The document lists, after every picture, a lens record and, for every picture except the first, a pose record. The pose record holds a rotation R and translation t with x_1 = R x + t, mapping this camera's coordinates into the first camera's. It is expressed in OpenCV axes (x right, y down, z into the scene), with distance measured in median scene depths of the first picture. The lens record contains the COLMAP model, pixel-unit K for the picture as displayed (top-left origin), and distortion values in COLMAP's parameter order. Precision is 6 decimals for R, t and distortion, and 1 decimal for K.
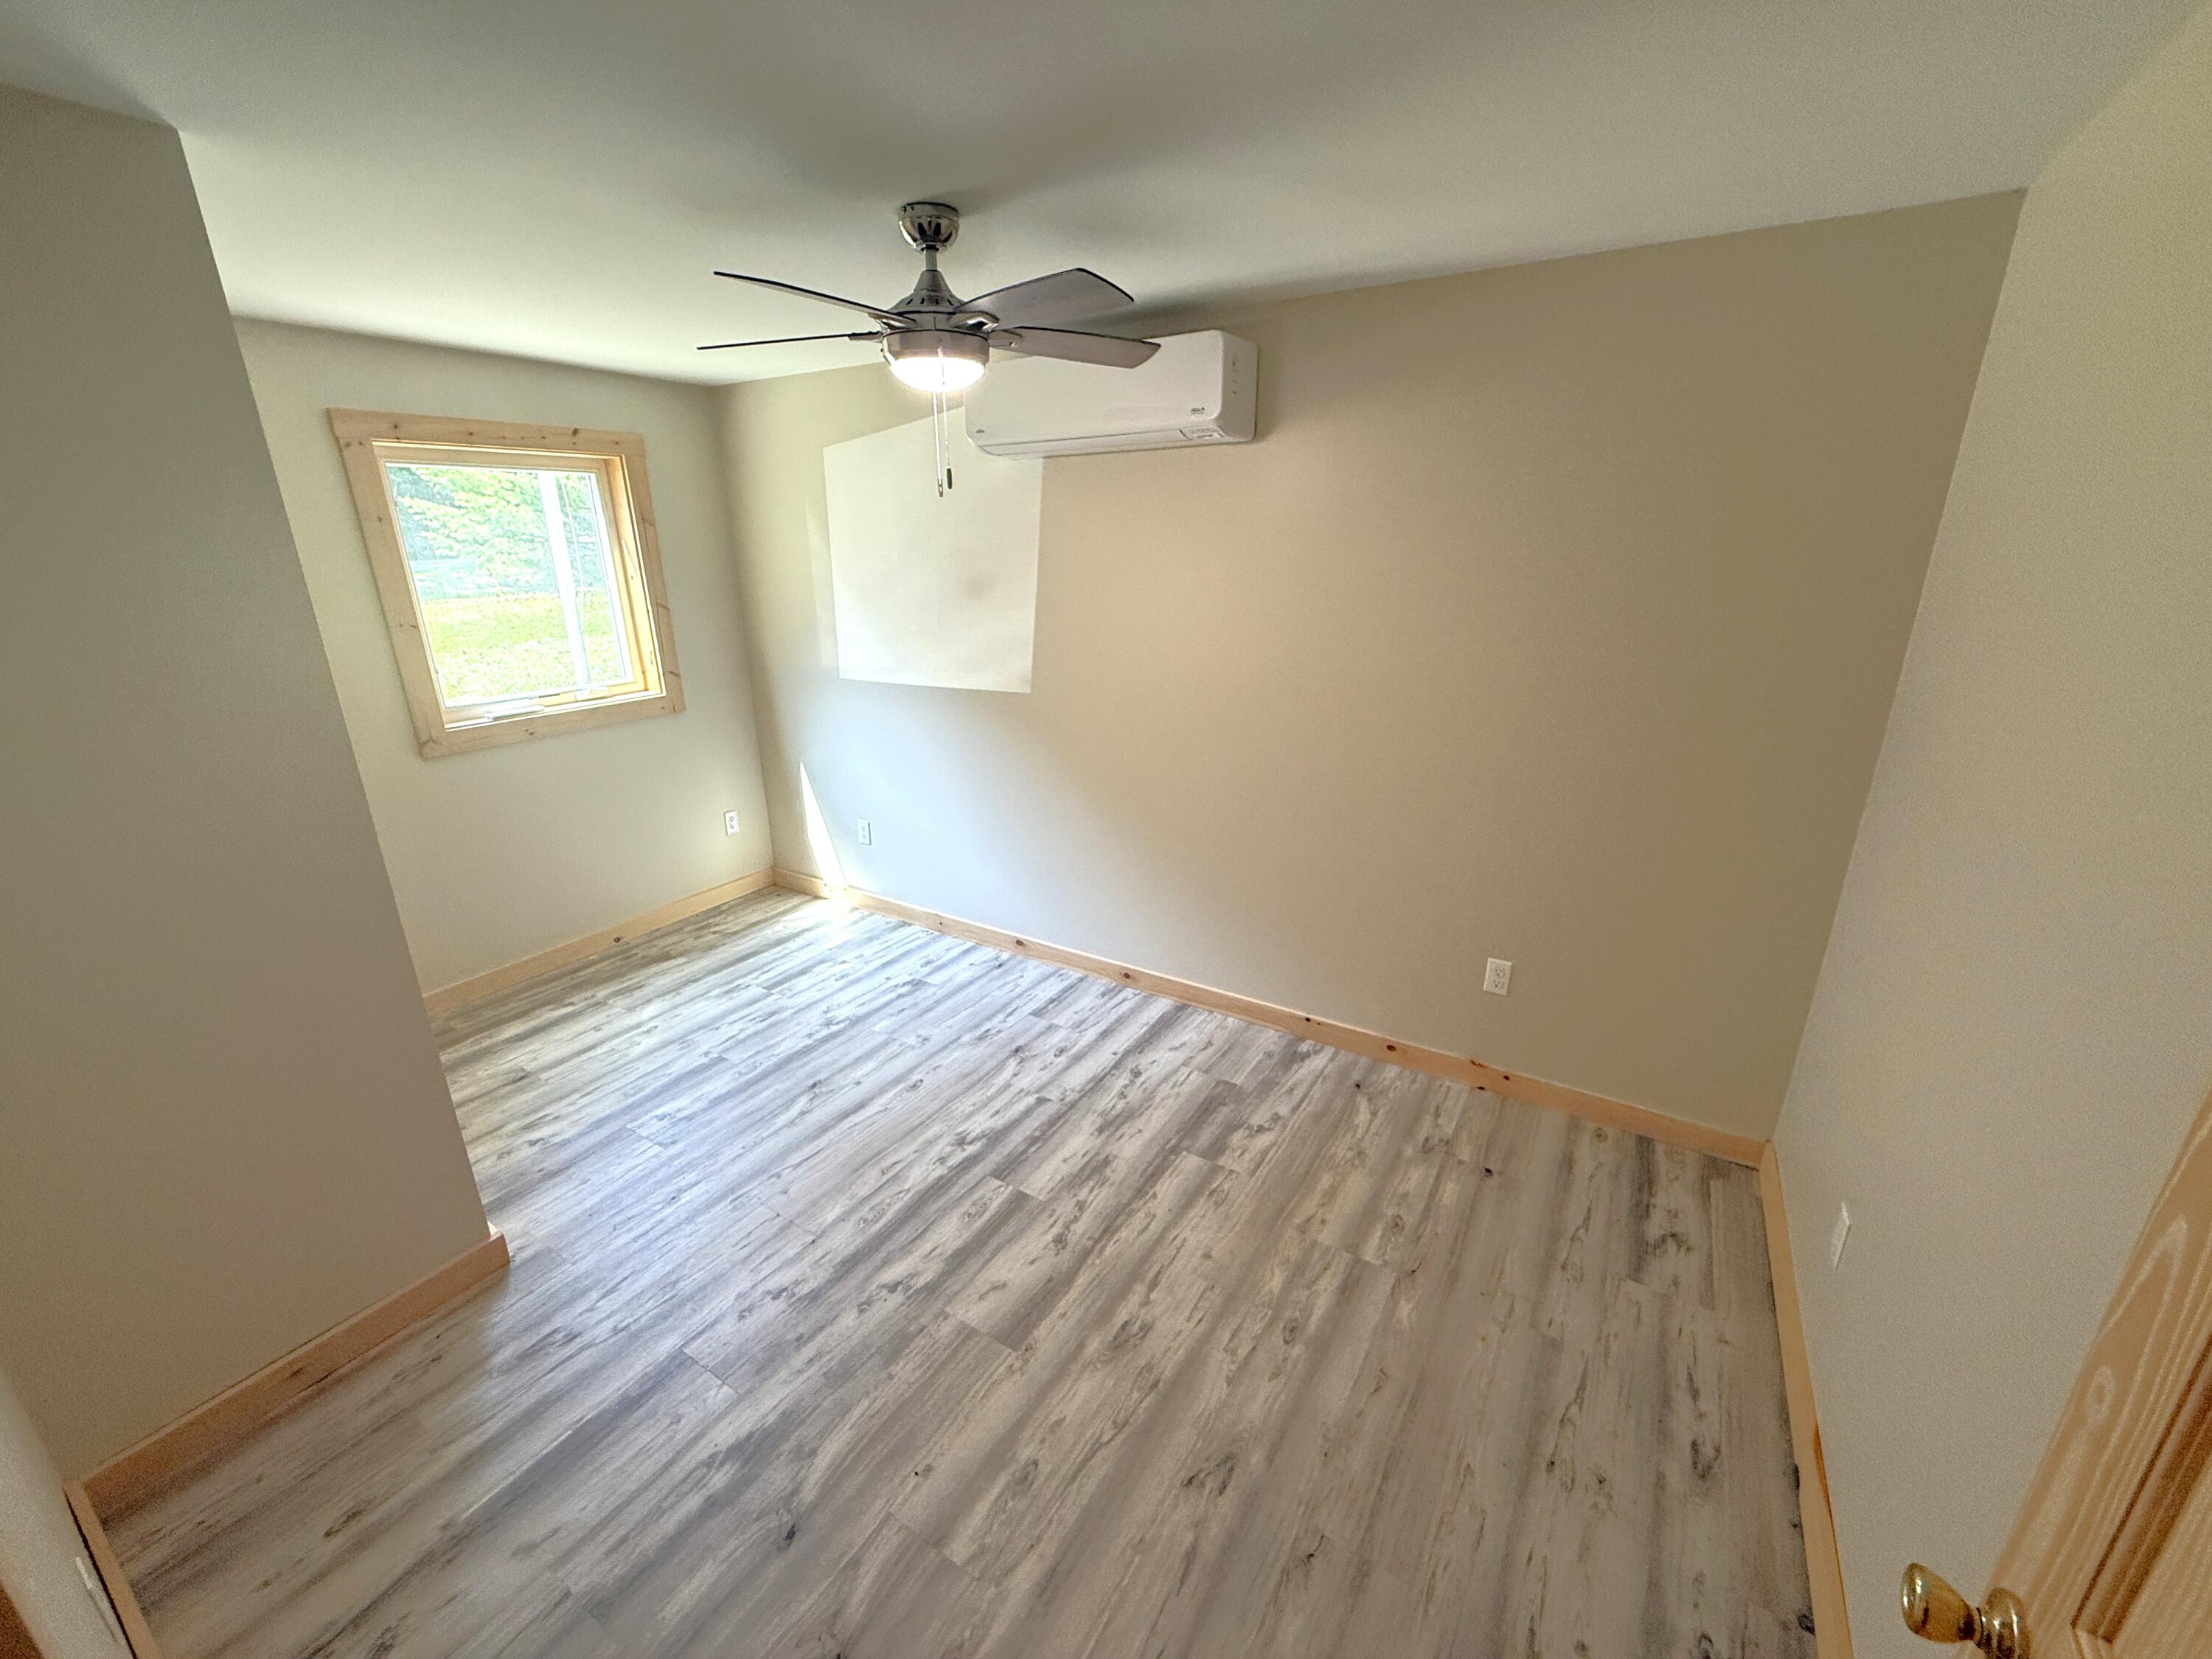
lens RADIAL K [[880.2, 0, 1103.7], [0, 880.2, 828.2], [0, 0, 1]] dist [0.000566, 0.000030]
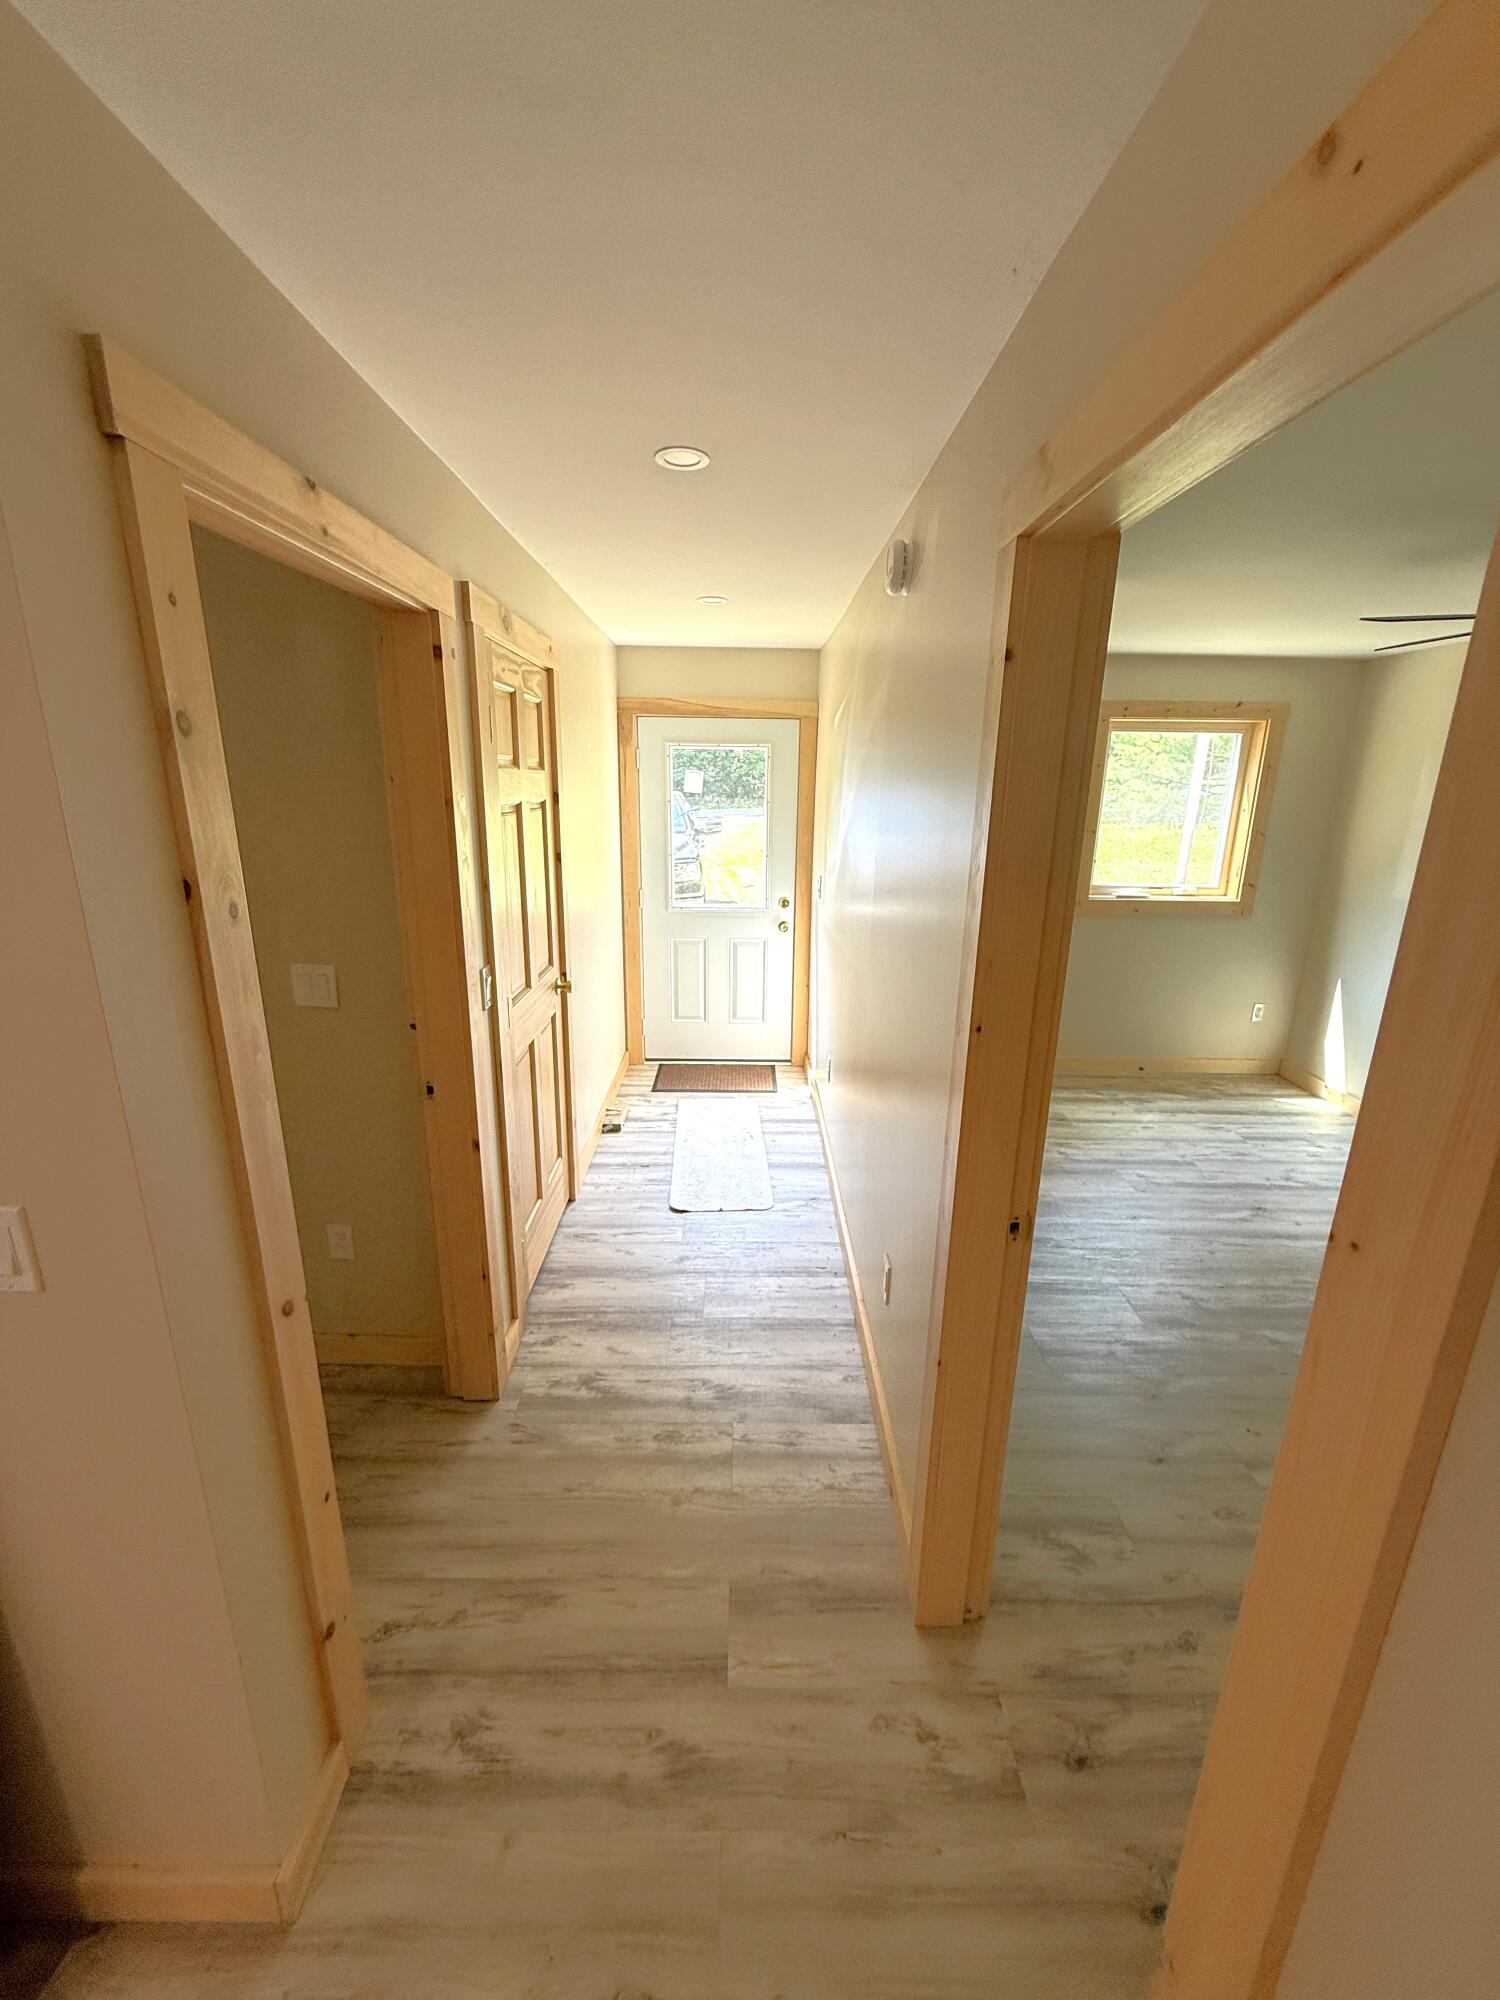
lens RADIAL K [[795.8, 0, 750.0], [0, 795.8, 1000.0], [0, 0, 1]] dist [0.000566, 0.000030]
pose [[0.532683, 0.240152, -0.811527, 0.116421], [-0.284377, 0.953931, 0.095629, 0.091121], [0.797106, 0.179839, 0.576437, -0.249244]]
